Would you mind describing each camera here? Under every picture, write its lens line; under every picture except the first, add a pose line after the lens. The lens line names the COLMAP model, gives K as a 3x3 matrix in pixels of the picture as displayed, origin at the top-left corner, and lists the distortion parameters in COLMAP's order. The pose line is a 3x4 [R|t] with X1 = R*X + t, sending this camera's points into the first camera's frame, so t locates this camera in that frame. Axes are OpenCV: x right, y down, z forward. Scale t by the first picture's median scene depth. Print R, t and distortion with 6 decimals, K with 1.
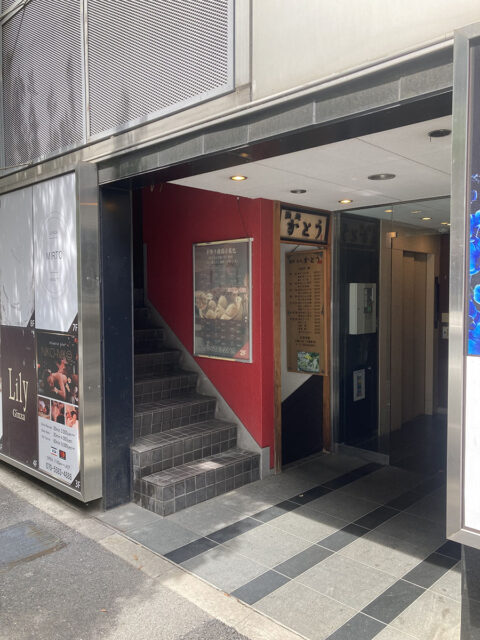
lens RADIAL K [[526.7, 0, 240.3], [0, 526.7, 319.4], [0, 0, 1]] dist [0.031025, -0.009702]
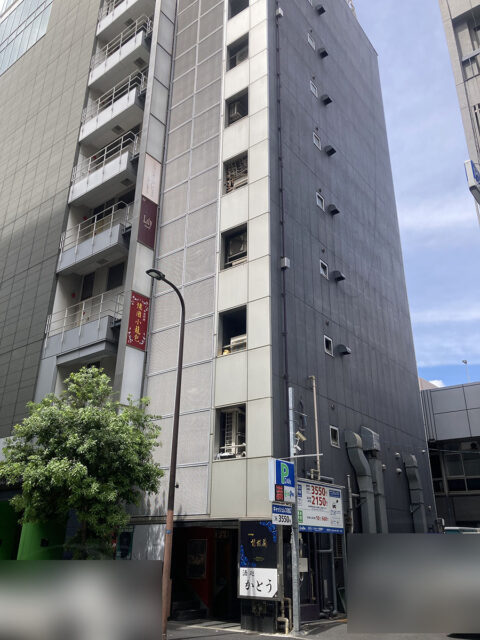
lens RADIAL K [[526.7, 0, 238.4], [0, 526.7, 319.6], [0, 0, 1]] dist [0.031025, -0.009702]
pose [[0.992944, 0.058978, 0.102882, -0.216512], [-0.007151, 0.895760, -0.444481, 0.103268], [-0.118372, 0.440609, 0.889861, -2.775137]]
